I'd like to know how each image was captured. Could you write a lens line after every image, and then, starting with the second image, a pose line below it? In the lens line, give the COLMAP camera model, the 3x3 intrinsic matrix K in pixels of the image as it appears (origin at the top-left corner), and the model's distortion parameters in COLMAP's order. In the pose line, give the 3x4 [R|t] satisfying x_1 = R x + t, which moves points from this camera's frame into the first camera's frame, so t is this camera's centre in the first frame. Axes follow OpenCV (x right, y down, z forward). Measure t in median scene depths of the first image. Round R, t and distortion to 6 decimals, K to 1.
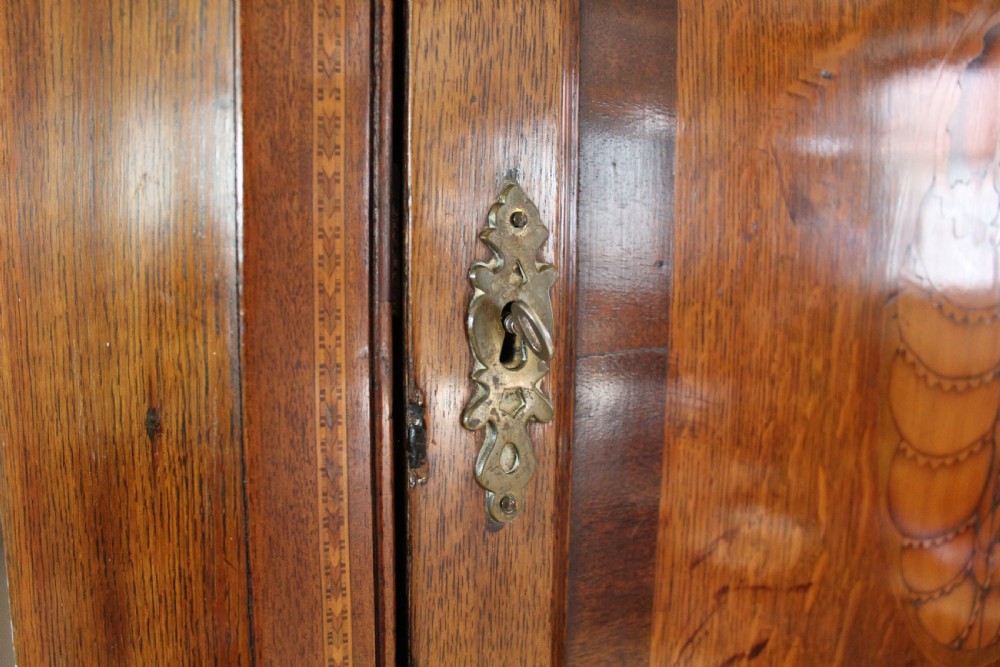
lens RADIAL K [[857.3, 0, 492.0], [0, 857.3, 333.7], [0, 0, 1]] dist [-0.160564, 0.145396]
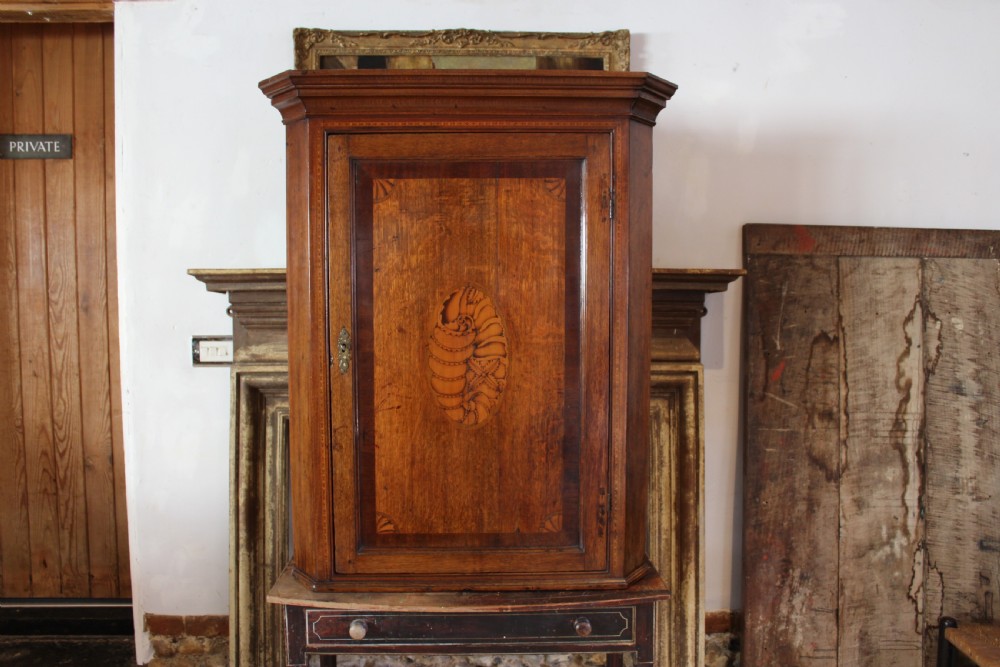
lens RADIAL K [[857.3, 0, 492.0], [0, 857.3, 333.7], [0, 0, 1]] dist [-0.160564, 0.145396]
pose [[0.899229, 0.019658, -0.437035, 3.669016], [-0.046212, 0.997669, -0.050207, 0.156695], [0.435030, 0.065344, 0.898042, -4.256776]]
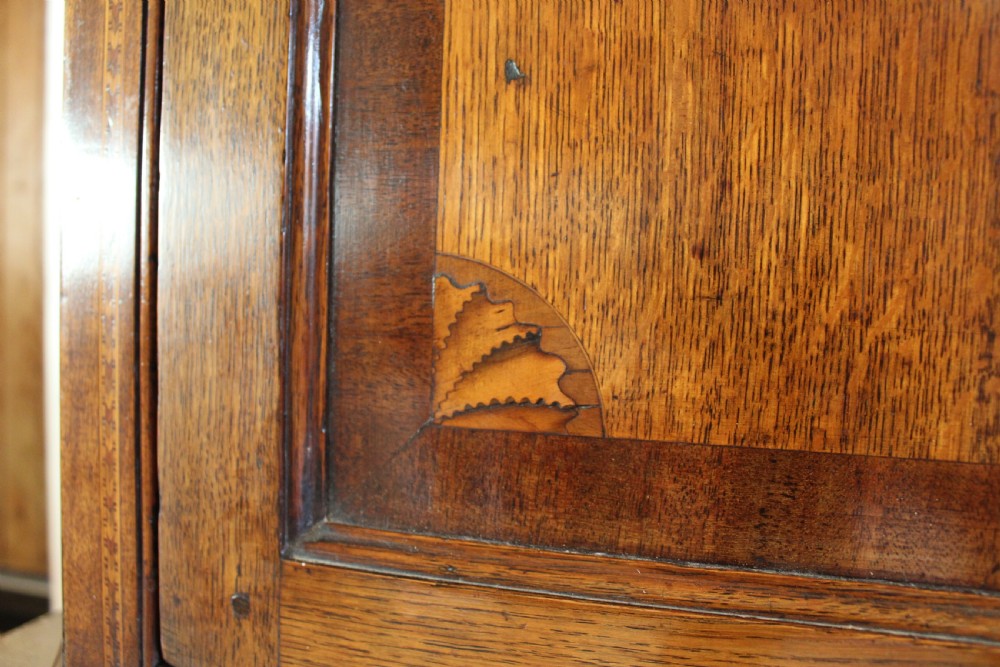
lens RADIAL K [[857.3, 0, 492.0], [0, 857.3, 333.7], [0, 0, 1]] dist [-0.160564, 0.145396]
pose [[0.723229, 0.054907, -0.688422, 0.795611], [-0.112418, 0.992899, -0.038911, 1.301180], [0.681397, 0.105533, 0.724266, 0.541887]]
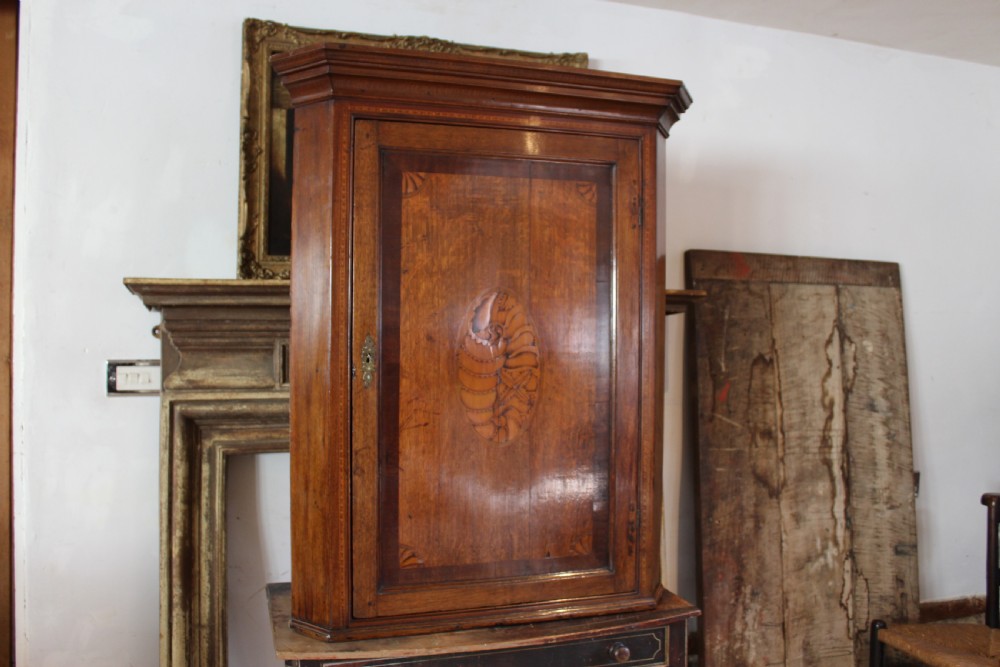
lens RADIAL K [[857.3, 0, 492.0], [0, 857.3, 333.7], [0, 0, 1]] dist [-0.160564, 0.145396]
pose [[0.985000, -0.006788, -0.172420, 1.743685], [-0.015825, 0.991461, -0.129437, 0.538692], [0.171826, 0.130224, 0.976482, -4.402224]]
